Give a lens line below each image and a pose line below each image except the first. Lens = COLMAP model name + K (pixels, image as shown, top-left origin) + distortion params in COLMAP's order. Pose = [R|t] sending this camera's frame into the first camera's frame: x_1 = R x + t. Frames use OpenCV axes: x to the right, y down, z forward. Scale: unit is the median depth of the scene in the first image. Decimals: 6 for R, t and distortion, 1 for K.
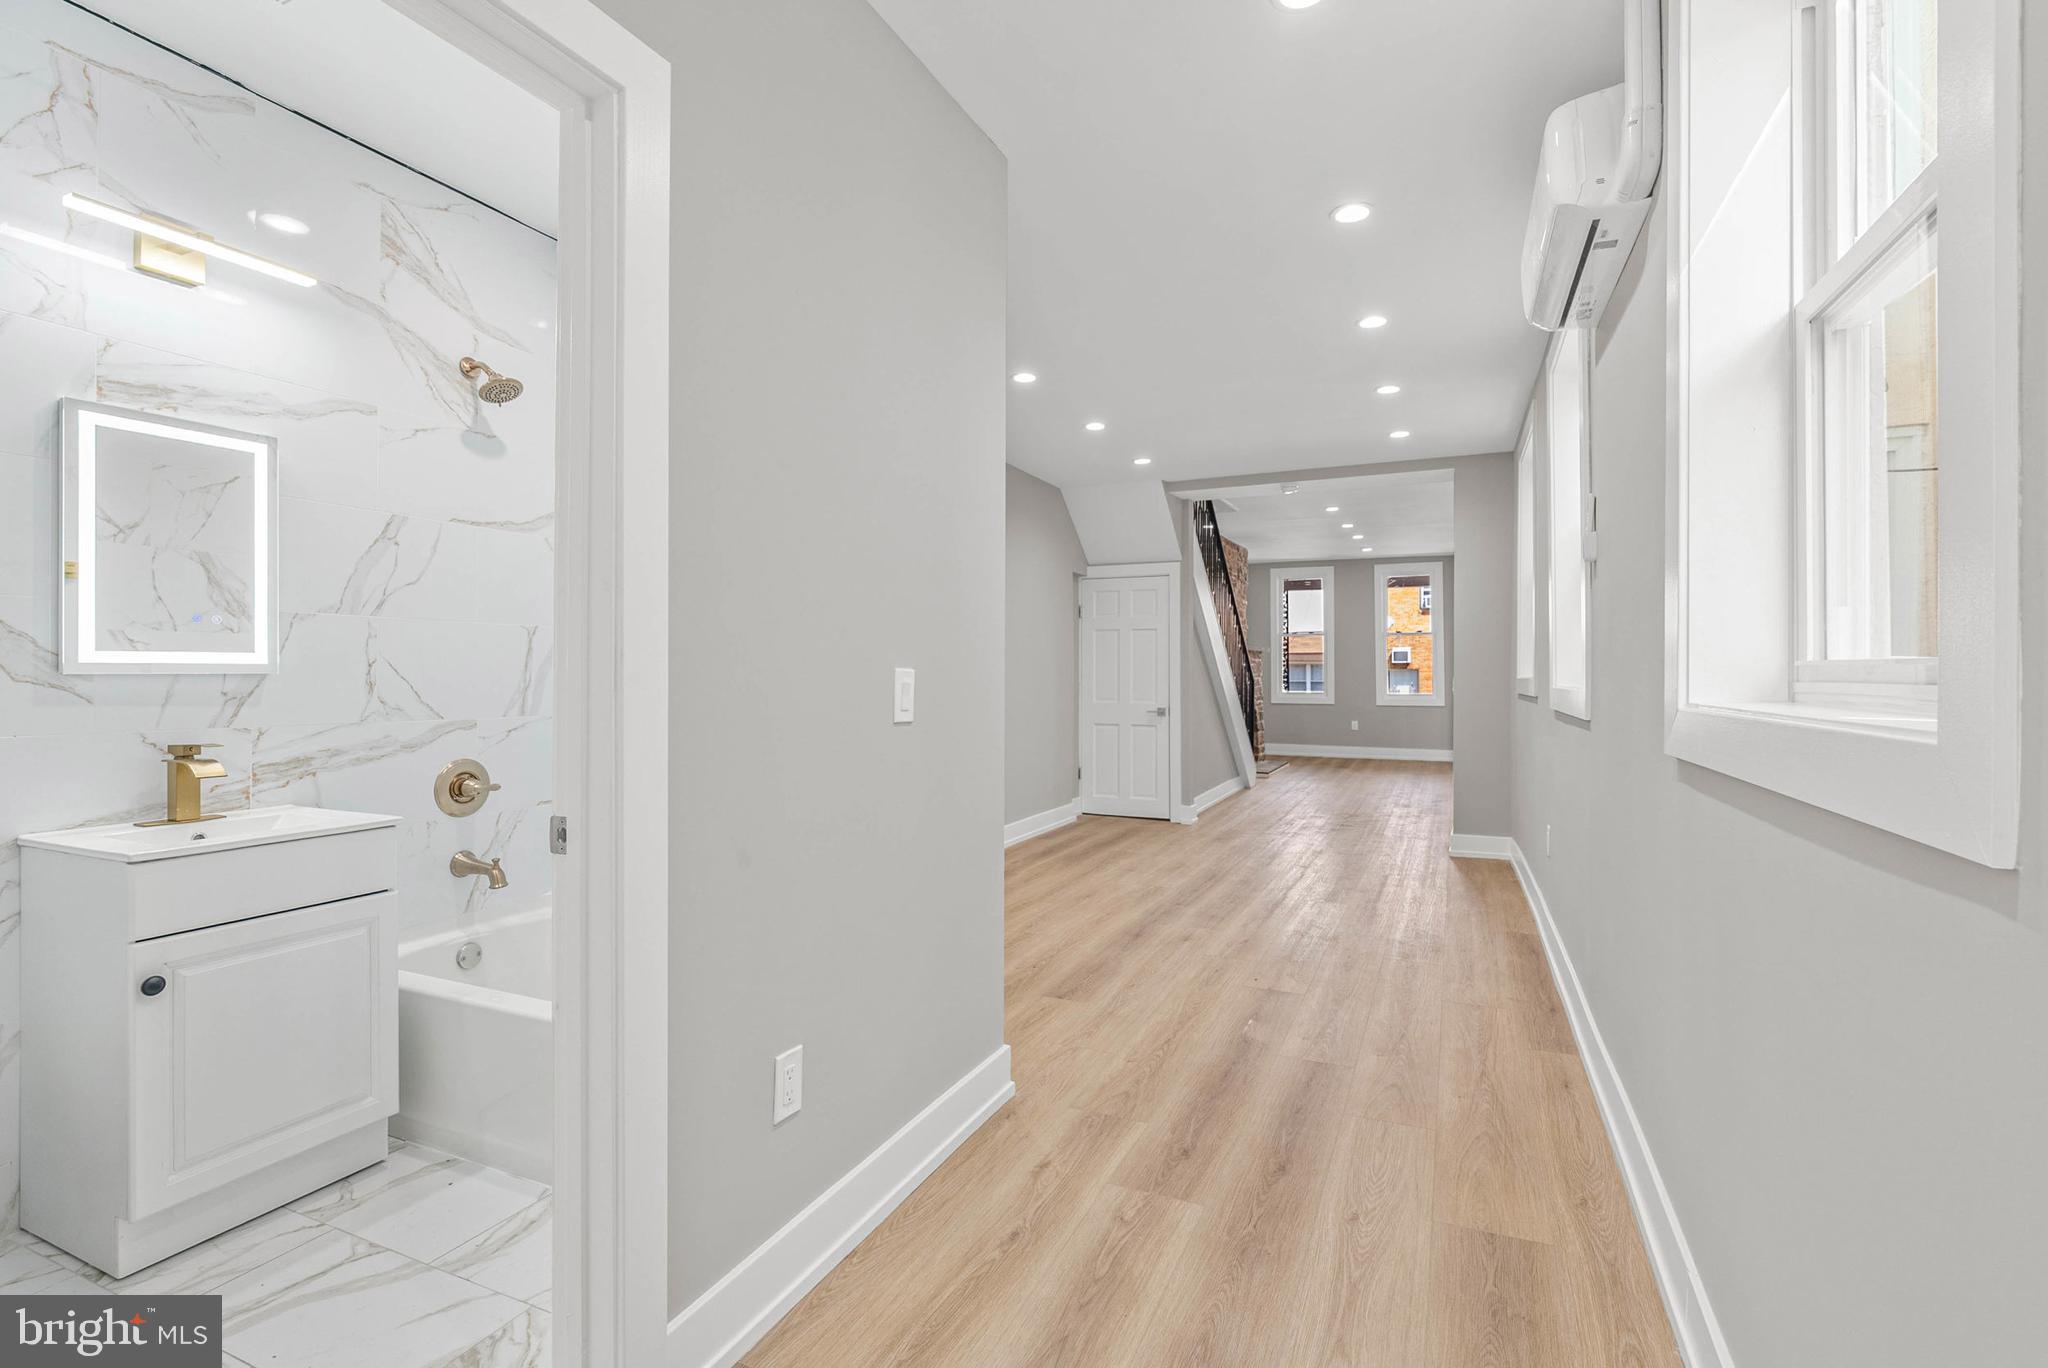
lens RADIAL K [[935.7, 0, 1035.4], [0, 935.7, 666.8], [0, 0, 1]] dist [-0.013411, 0.004532]
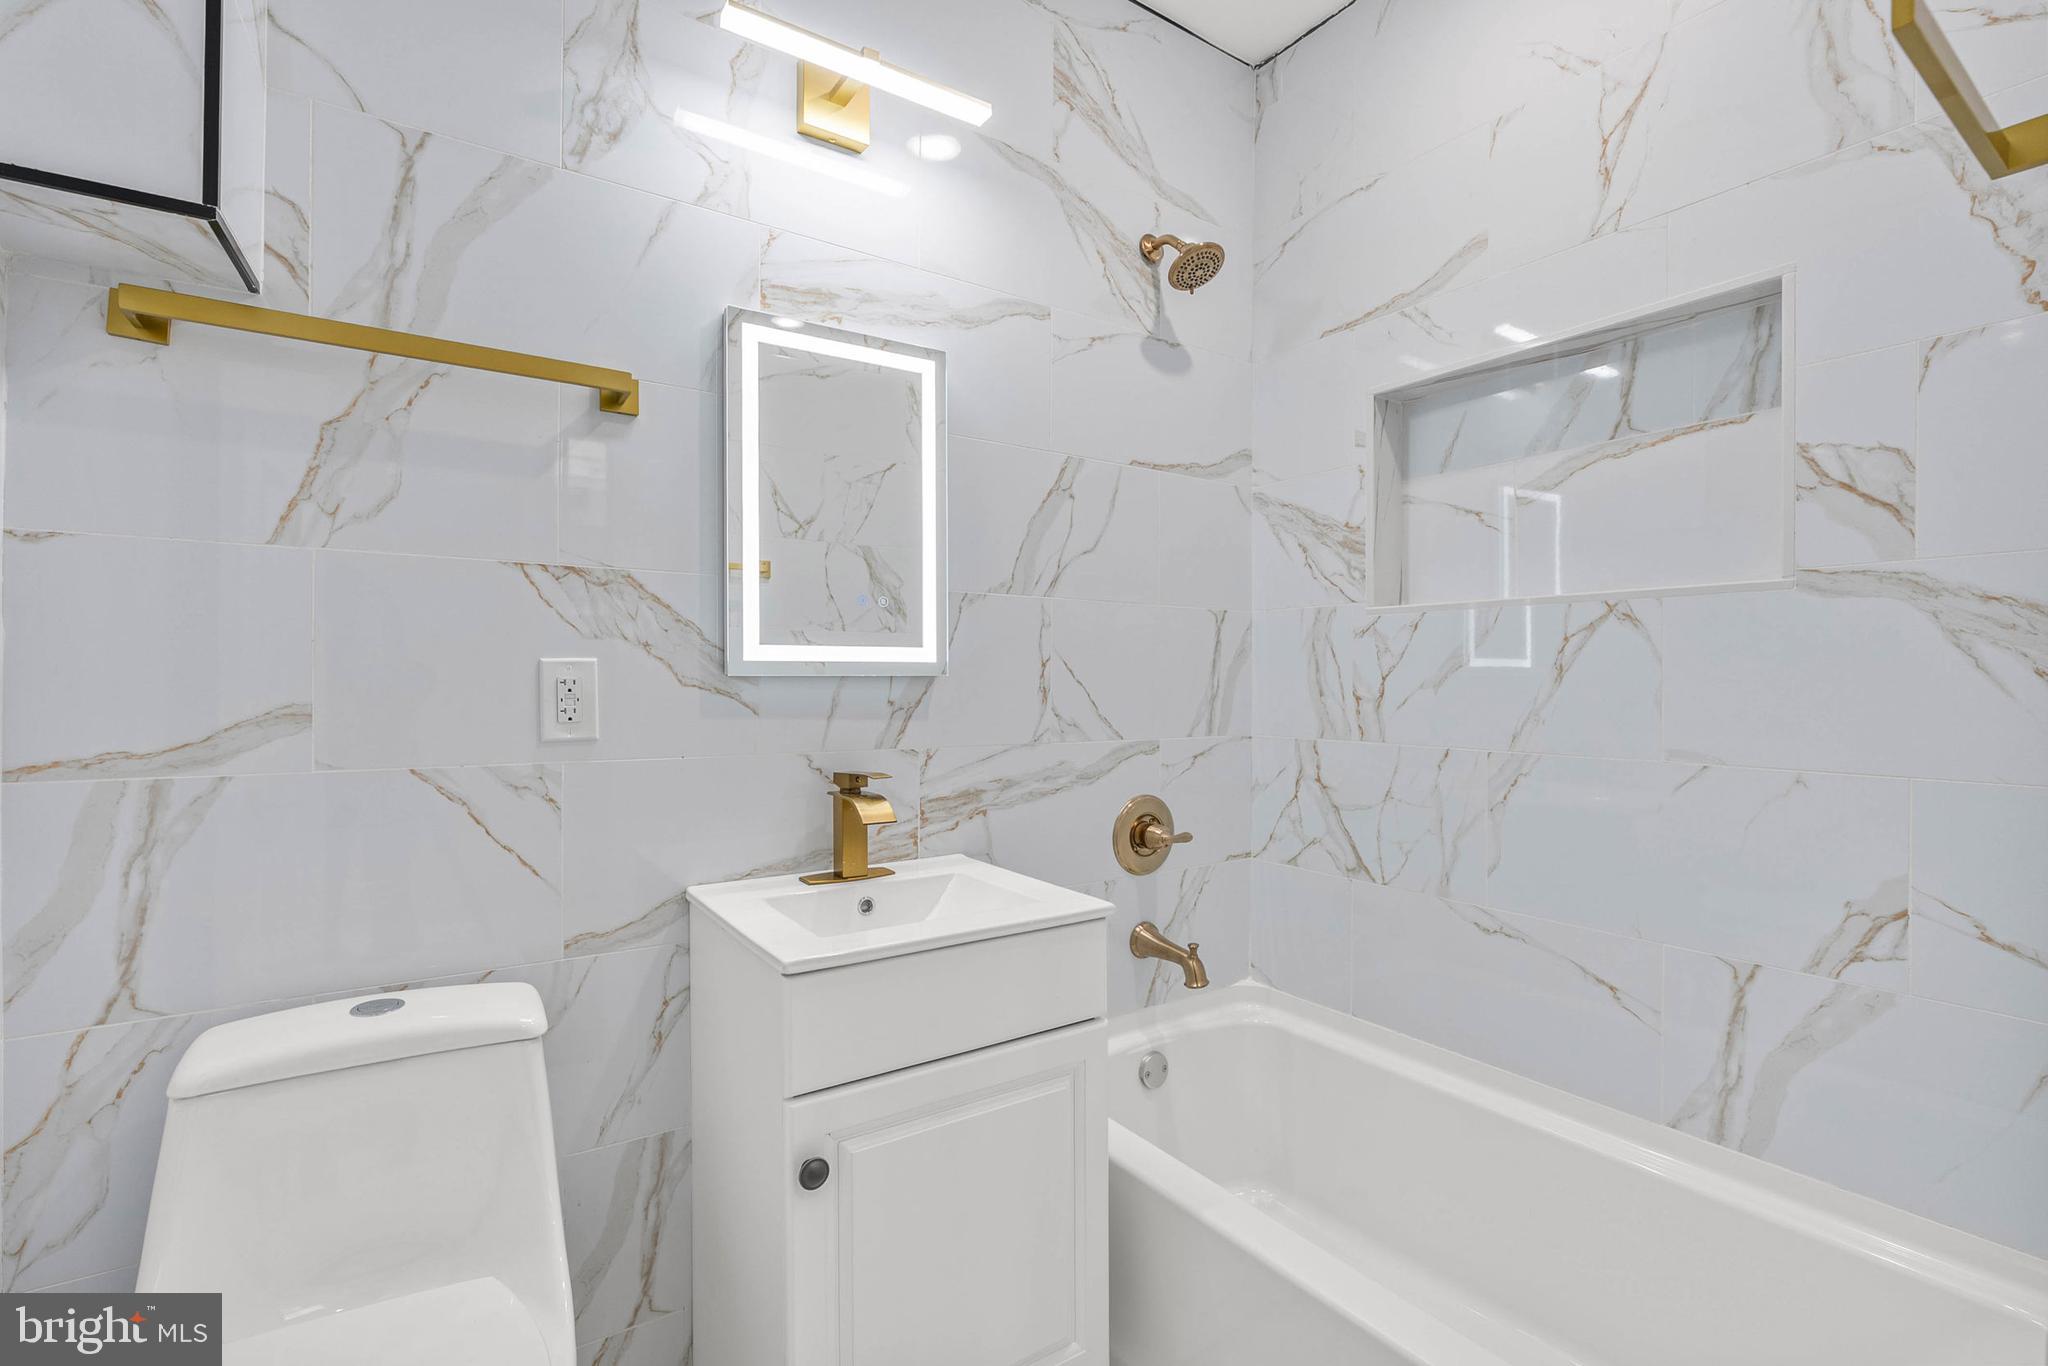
lens RADIAL K [[935.7, 0, 1030.7], [0, 935.7, 682.5], [0, 0, 1]] dist [-0.013411, 0.004532]
pose [[0.850484, 0.005928, -0.525968, -0.342726], [0.001323, 0.999909, 0.013408, 0.002497], [0.525999, -0.012099, 0.850399, 0.376090]]
